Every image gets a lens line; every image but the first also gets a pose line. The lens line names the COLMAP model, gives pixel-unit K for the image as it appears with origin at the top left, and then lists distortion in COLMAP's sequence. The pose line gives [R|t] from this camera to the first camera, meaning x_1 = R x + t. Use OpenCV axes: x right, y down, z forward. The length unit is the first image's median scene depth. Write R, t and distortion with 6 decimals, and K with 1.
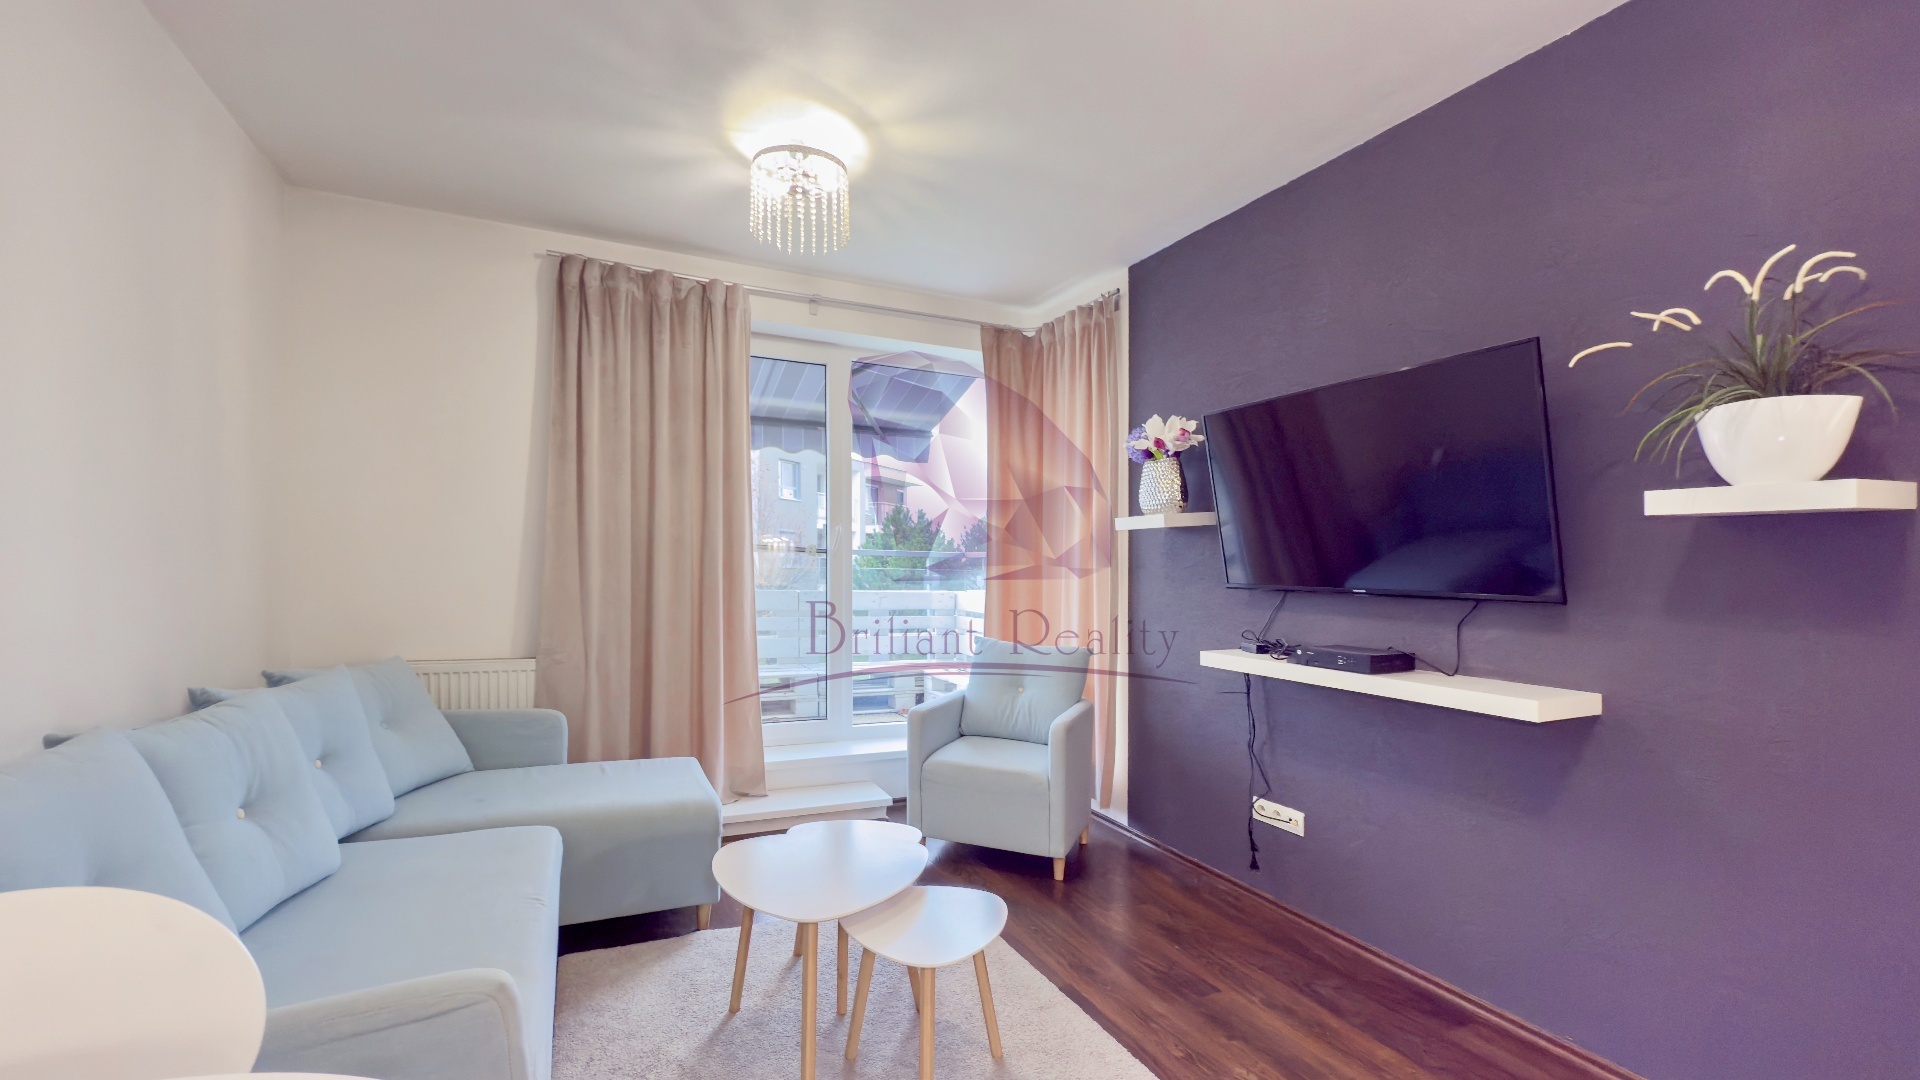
lens RADIAL K [[787.1, 0, 939.7], [0, 787.1, 595.5], [0, 0, 1]] dist [-0.000384, 0.000048]
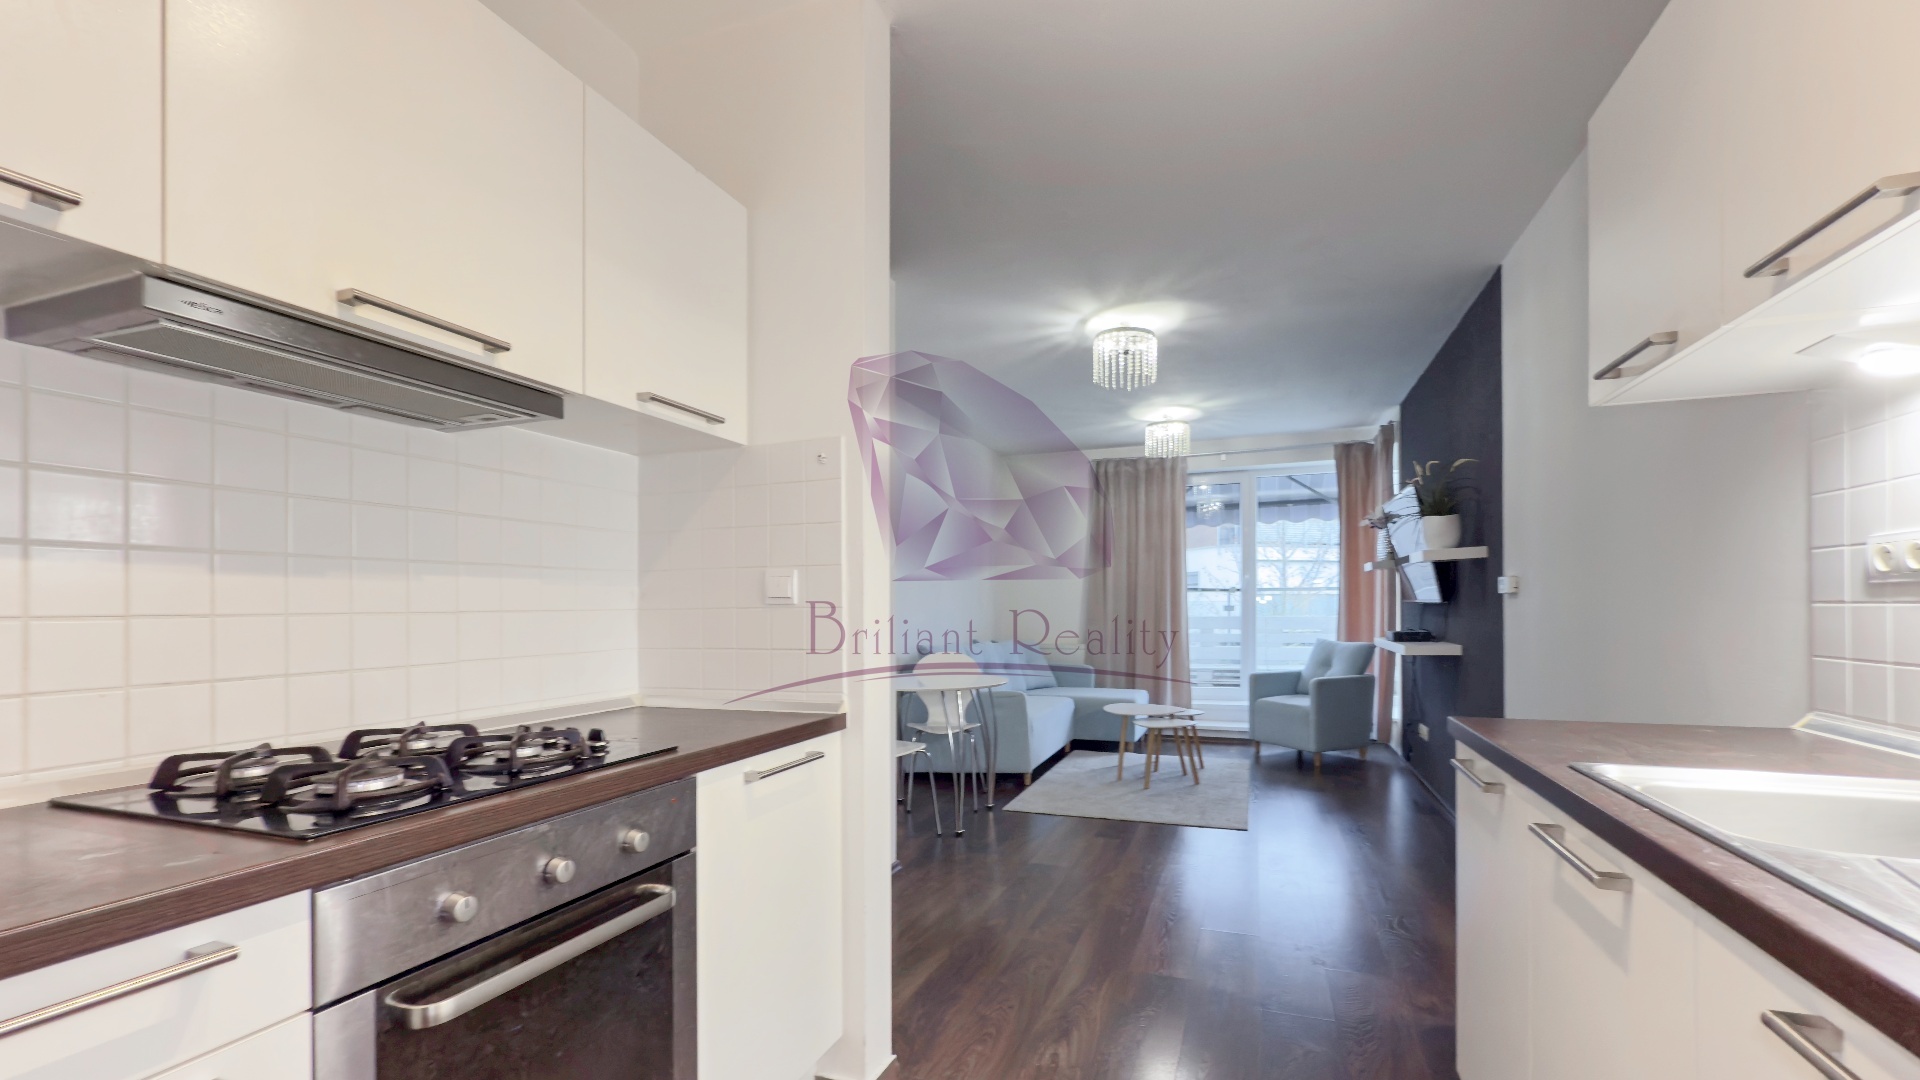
lens RADIAL K [[787.1, 0, 949.7], [0, 787.1, 551.9], [0, 0, 1]] dist [-0.000384, 0.000048]
pose [[0.690836, -0.069695, -0.719645, 0.961480], [-0.007295, 0.994621, -0.103329, 0.067873], [0.722975, 0.076633, 0.686611, -0.956575]]
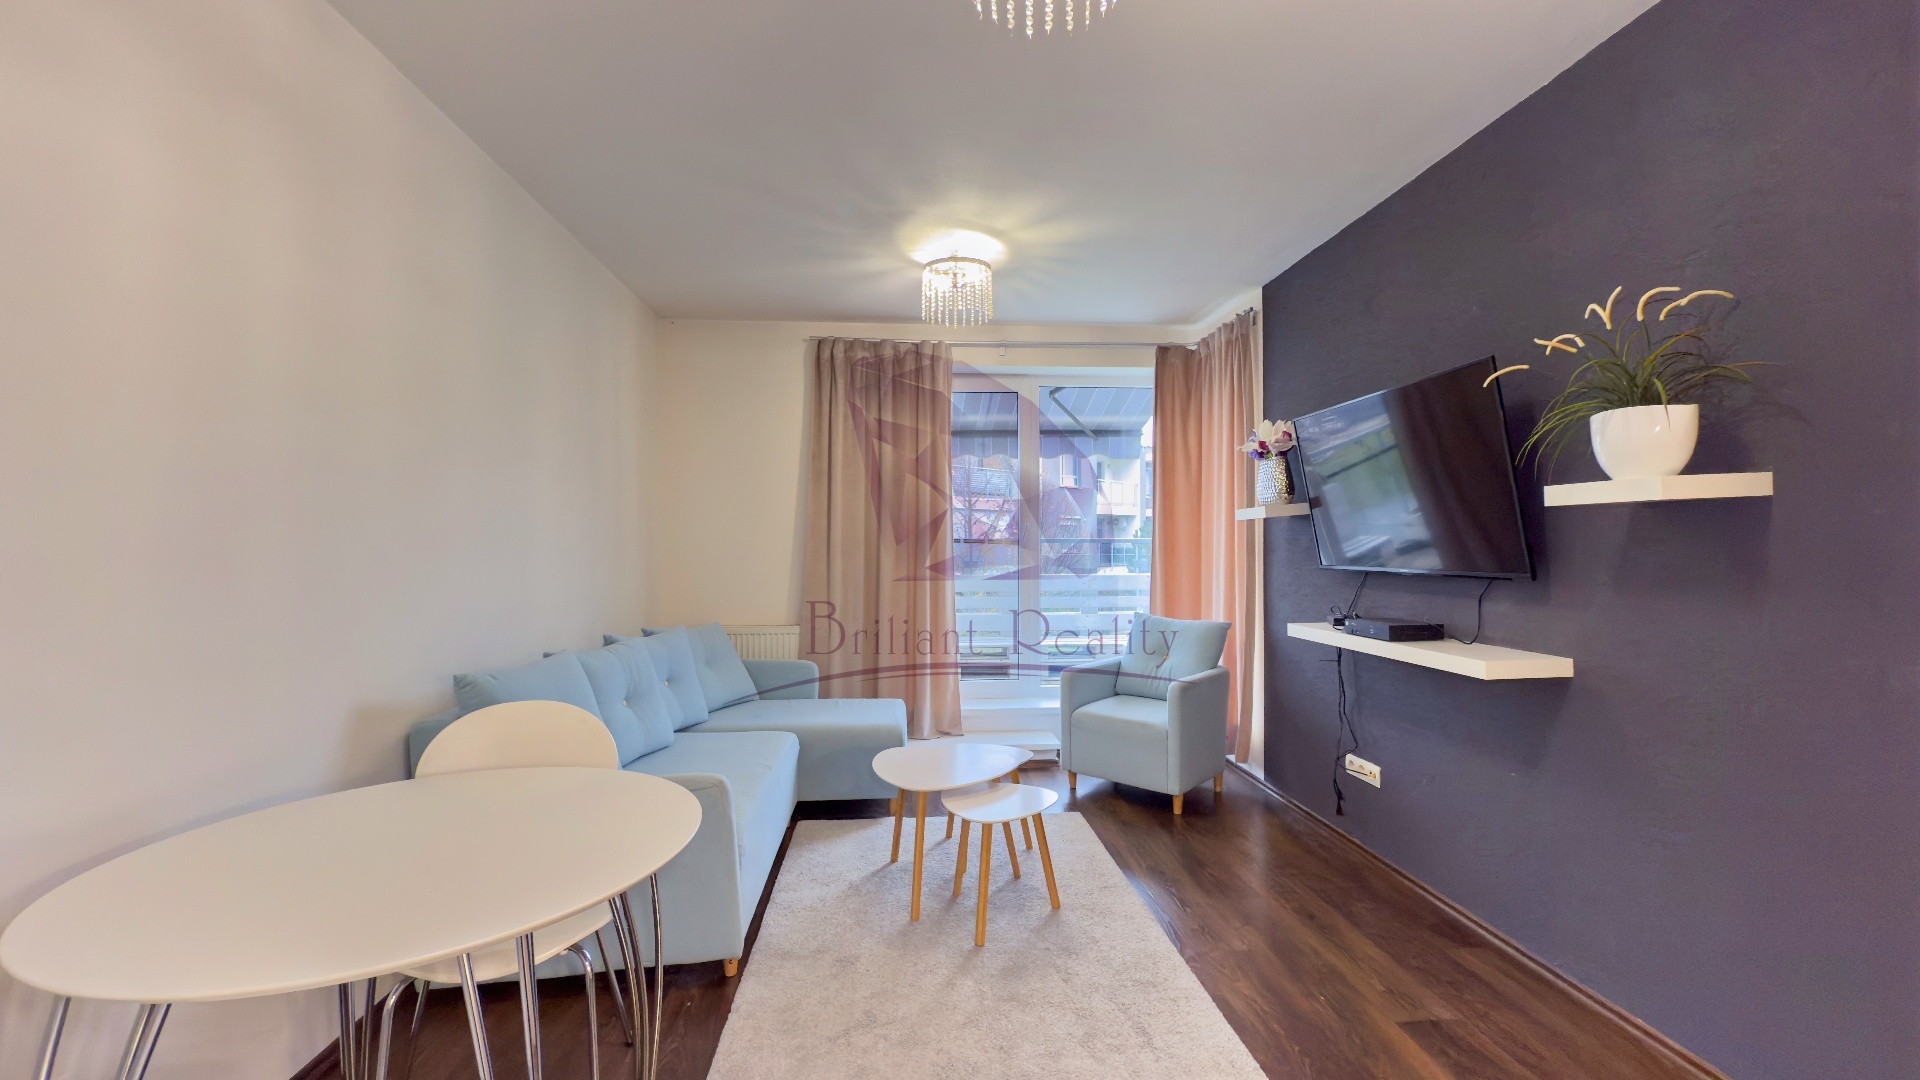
lens RADIAL K [[787.1, 0, 966.6], [0, 787.1, 556.7], [0, 0, 1]] dist [-0.000384, 0.000048]
pose [[0.939992, -0.018671, -0.340687, 0.284712], [0.009150, 0.999522, -0.029532, 0.001813], [0.341075, 0.024643, 0.939713, -0.263681]]
